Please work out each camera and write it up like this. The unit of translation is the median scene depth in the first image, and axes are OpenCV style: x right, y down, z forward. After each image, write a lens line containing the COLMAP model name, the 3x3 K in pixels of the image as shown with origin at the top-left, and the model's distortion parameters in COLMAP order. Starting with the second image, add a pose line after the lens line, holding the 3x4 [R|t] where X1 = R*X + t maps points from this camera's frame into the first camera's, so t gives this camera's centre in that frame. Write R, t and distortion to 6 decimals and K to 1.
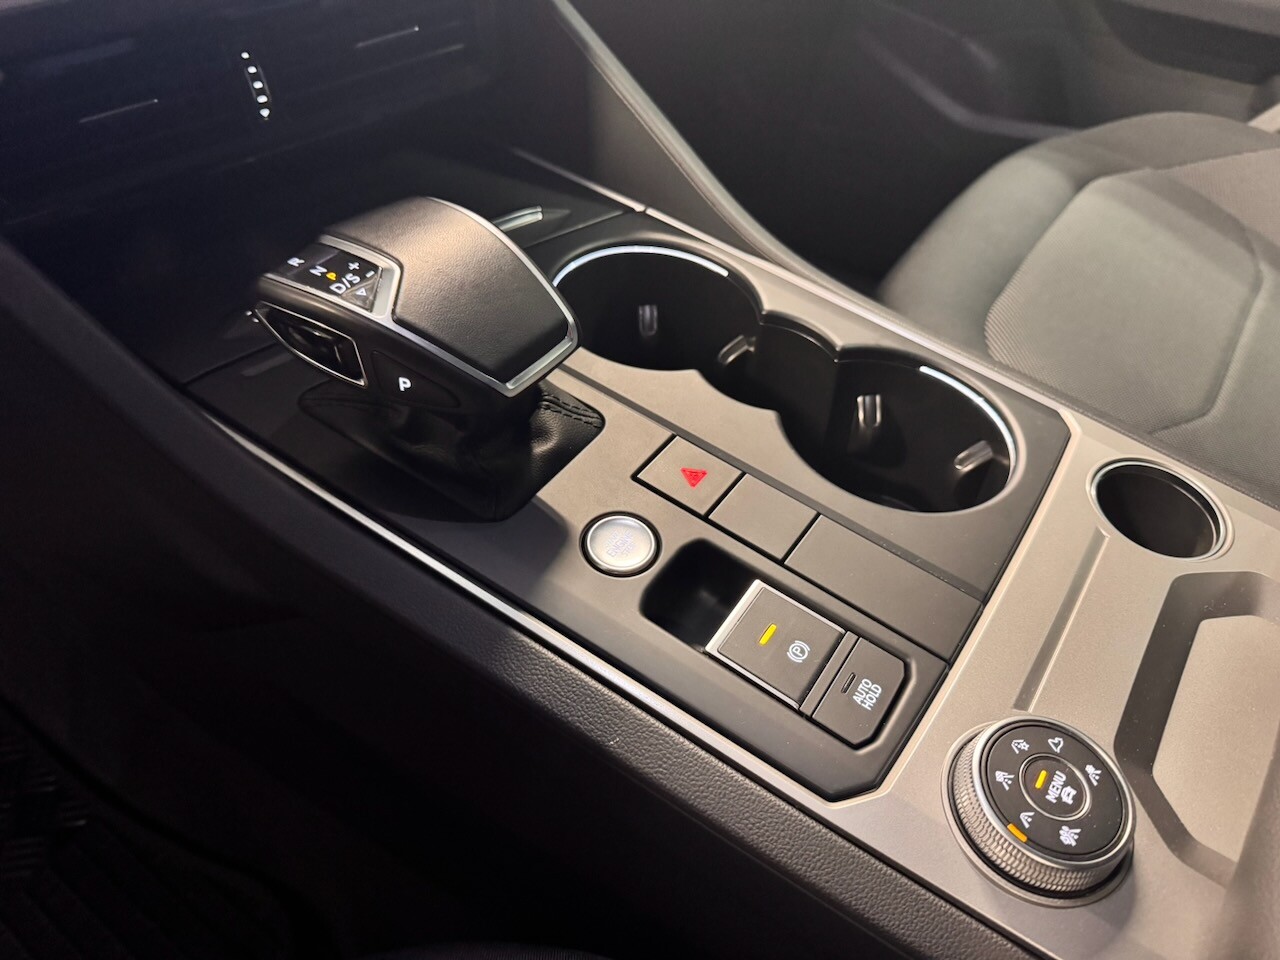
lens RADIAL K [[896.2, 0, 640.0], [0, 896.2, 480.0], [0, 0, 1]] dist [0.000576, -0.002328]
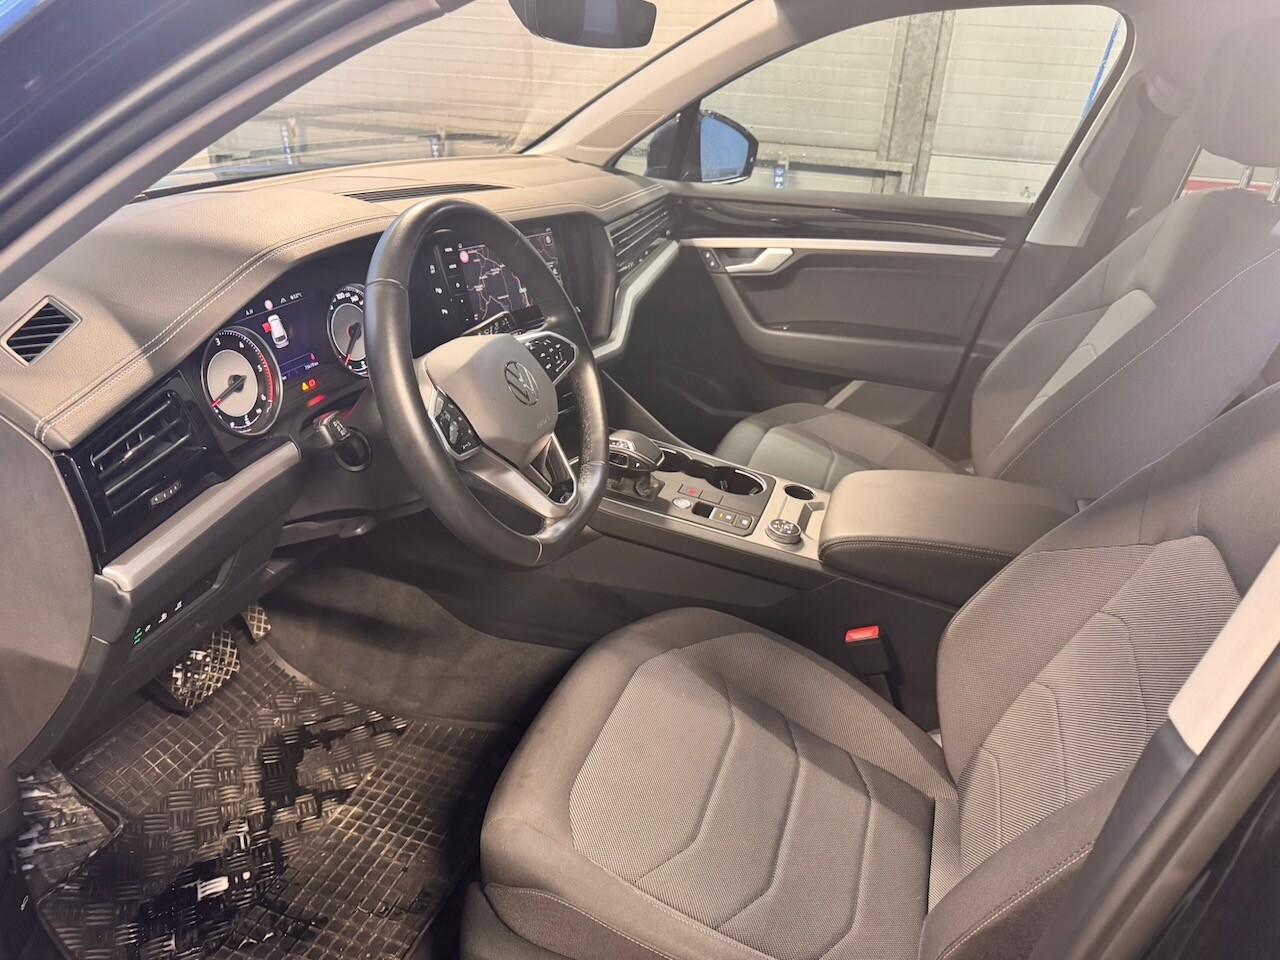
lens RADIAL K [[896.2, 0, 640.0], [0, 896.2, 480.0], [0, 0, 1]] dist [0.000576, -0.002328]
pose [[0.955019, -0.076731, 0.286445, -1.144670], [0.164996, 0.940111, -0.298274, 0.968337], [-0.246403, 0.332120, 0.910484, -2.288305]]
